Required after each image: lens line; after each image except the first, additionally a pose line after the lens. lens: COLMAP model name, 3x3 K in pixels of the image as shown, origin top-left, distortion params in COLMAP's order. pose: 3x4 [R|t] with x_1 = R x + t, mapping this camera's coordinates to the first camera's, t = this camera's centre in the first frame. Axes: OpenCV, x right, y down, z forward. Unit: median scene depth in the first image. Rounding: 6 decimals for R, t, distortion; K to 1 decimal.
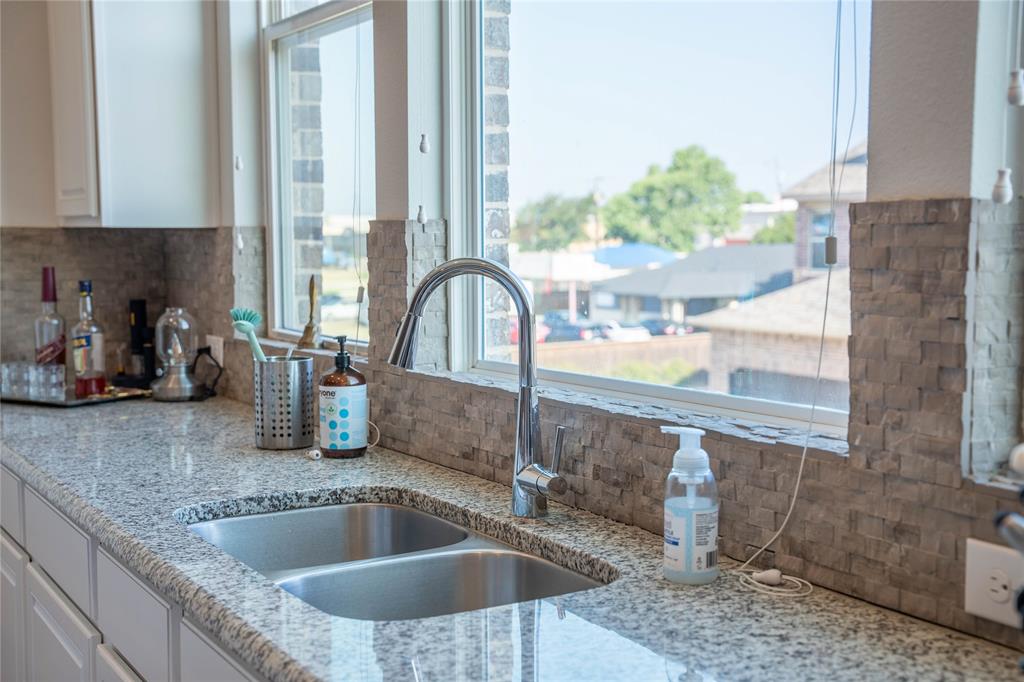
lens RADIAL K [[1278.9, 0, 511.5], [0, 1278.9, 345.0], [0, 0, 1]] dist [0.029835, 0.000000]
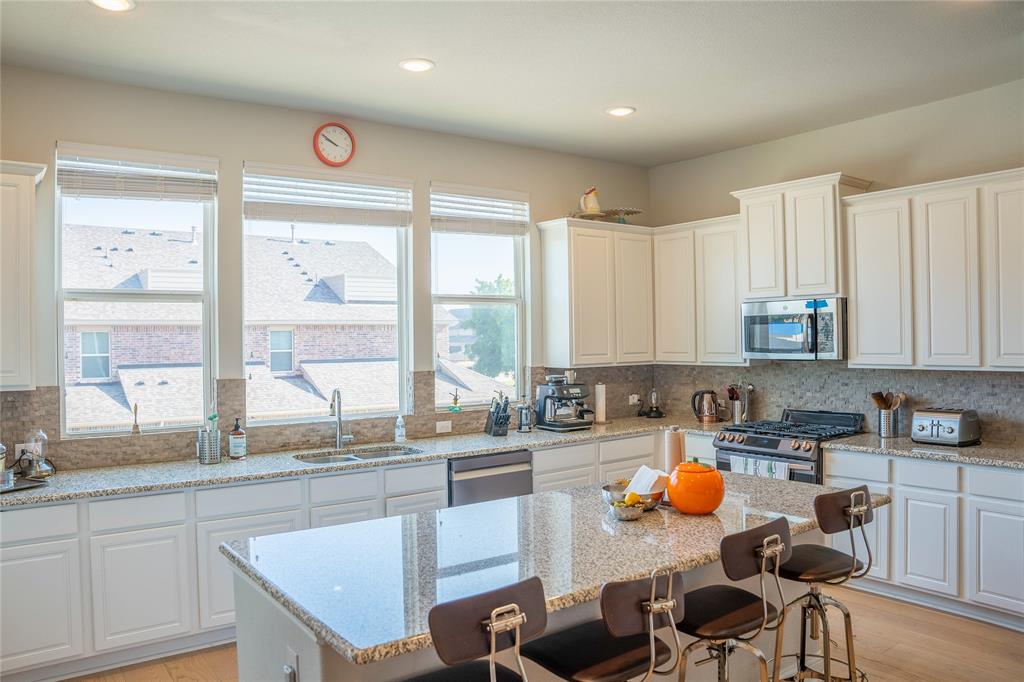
lens RADIAL K [[755.0, 0, 508.3], [0, 755.0, 342.6], [0, 0, 1]] dist [-0.094826, 0.016090]
pose [[-0.084682, -0.005881, 0.996391, -2.001645], [0.090366, 0.995816, 0.013558, -0.156017], [-0.992302, 0.091188, -0.083796, 0.521392]]
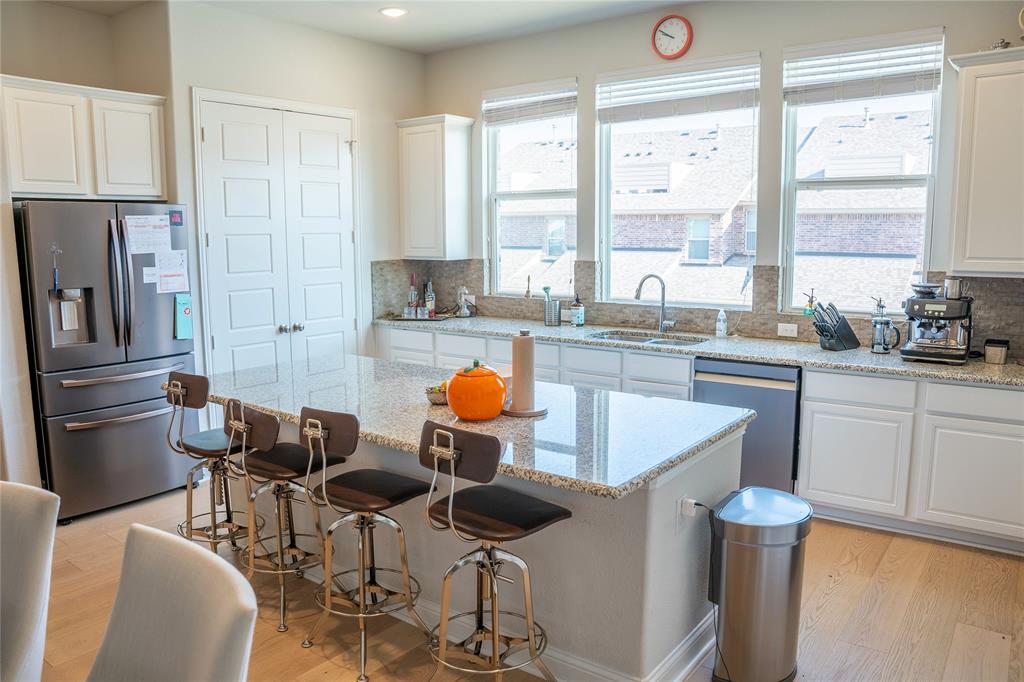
lens RADIAL K [[755.0, 0, 507.1], [0, 755.0, 338.1], [0, 0, 1]] dist [-0.094826, 0.016090]
pose [[0.921584, -0.063764, 0.382907, -1.205981], [0.038959, 0.996629, 0.072198, -0.044496], [-0.386220, -0.051619, 0.920961, -0.961238]]
